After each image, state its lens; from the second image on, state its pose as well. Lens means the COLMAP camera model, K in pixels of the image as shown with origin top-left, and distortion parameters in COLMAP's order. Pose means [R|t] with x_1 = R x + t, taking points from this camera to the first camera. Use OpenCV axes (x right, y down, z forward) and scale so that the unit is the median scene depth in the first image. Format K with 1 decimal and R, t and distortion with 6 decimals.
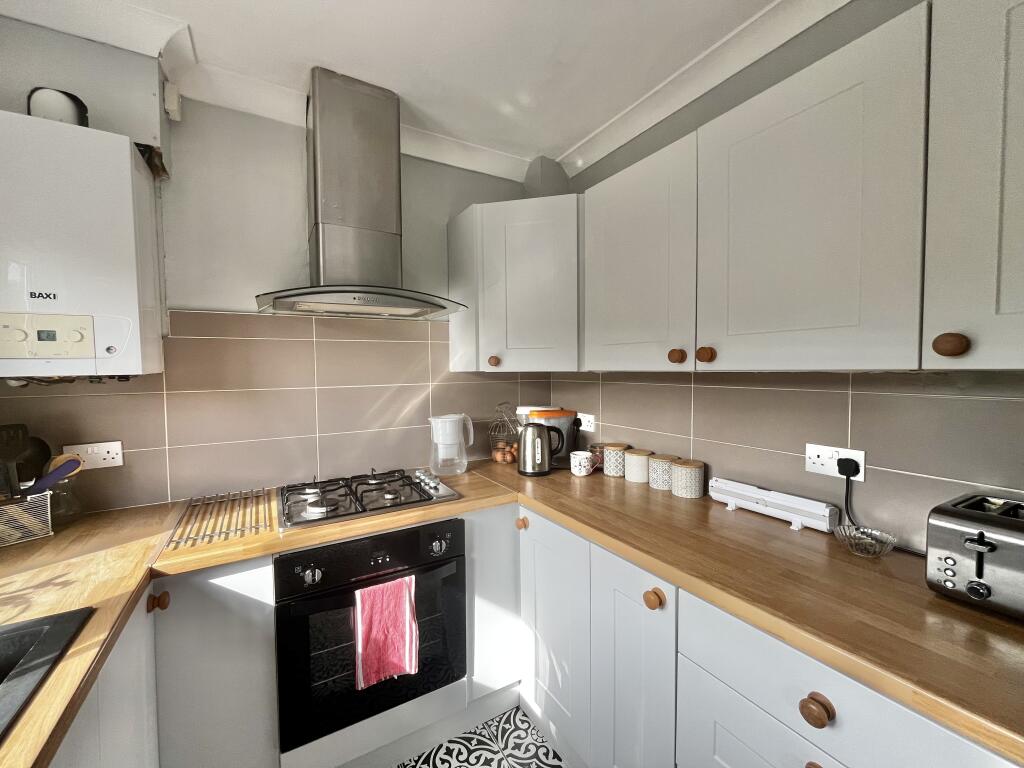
lens RADIAL K [[416.4, 0, 508.3], [0, 416.4, 382.4], [0, 0, 1]] dist [-0.003083, 0.000569]
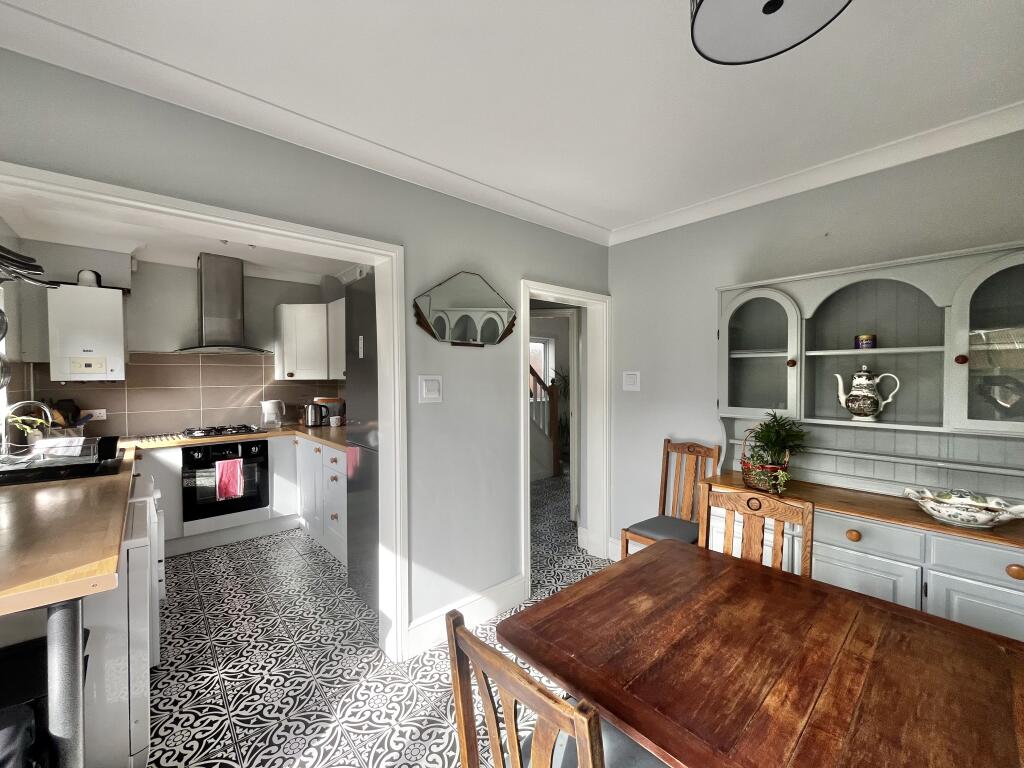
lens RADIAL K [[416.4, 0, 509.4], [0, 416.4, 382.6], [0, 0, 1]] dist [-0.003083, 0.000569]
pose [[0.980544, -0.001204, 0.196295, 0.794416], [0.006576, 0.999621, -0.026716, 0.067237], [-0.196189, 0.027487, 0.980181, -1.656925]]
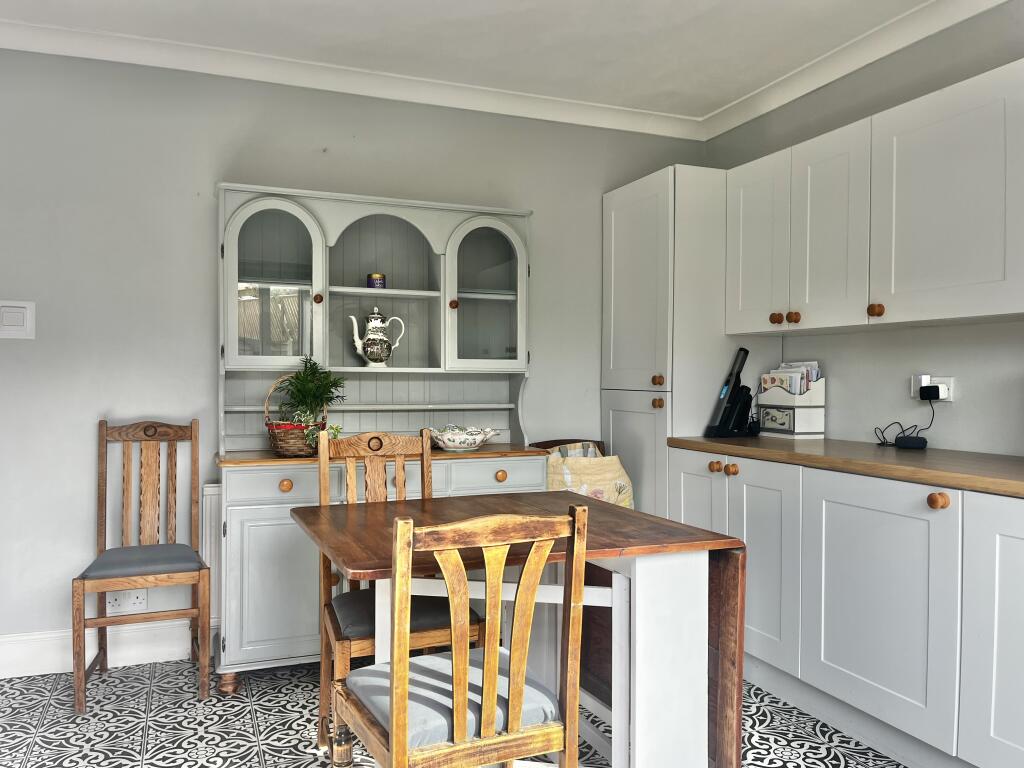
lens RADIAL K [[810.8, 0, 519.2], [0, 810.8, 387.8], [0, 0, 1]] dist [0.062490, -0.077234]
pose [[0.136425, -0.006218, 0.990631, -0.095518], [0.037509, 0.999296, 0.001107, 0.225627], [-0.989940, 0.037006, 0.136562, -1.328790]]
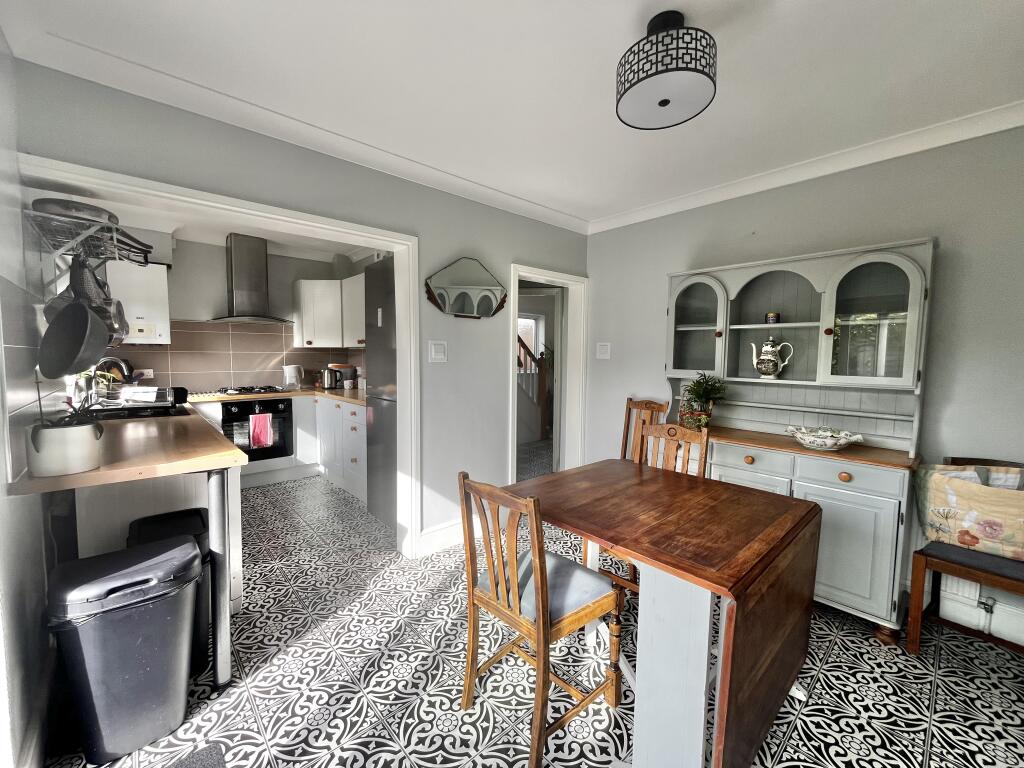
lens RADIAL K [[416.4, 0, 509.0], [0, 416.4, 383.3], [0, 0, 1]] dist [-0.003083, 0.000569]
pose [[0.977765, 0.001227, 0.209698, 0.732242], [-0.007186, 0.999592, 0.027659, 0.136152], [-0.209578, -0.028551, 0.977375, -2.038740]]
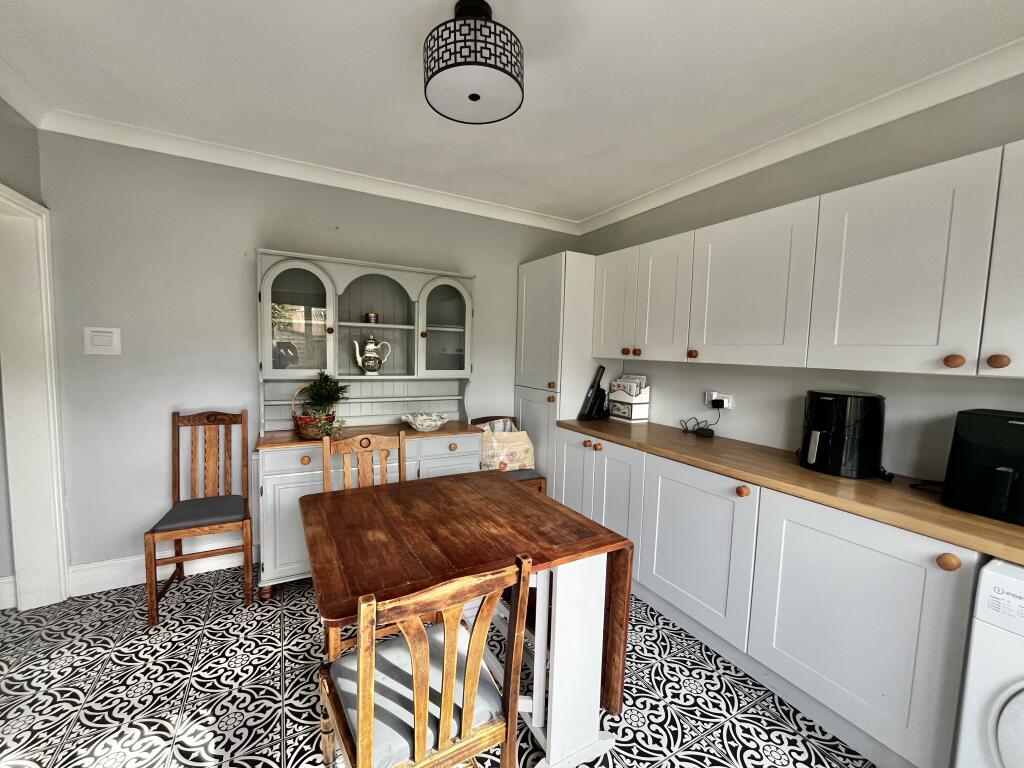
lens RADIAL K [[416.4, 0, 511.7], [0, 416.4, 382.8], [0, 0, 1]] dist [-0.003083, 0.000569]
pose [[0.014364, -0.071289, 0.997352, 0.333915], [0.013163, 0.997382, 0.071102, 0.071560], [-0.999810, 0.012107, 0.015265, -1.250164]]
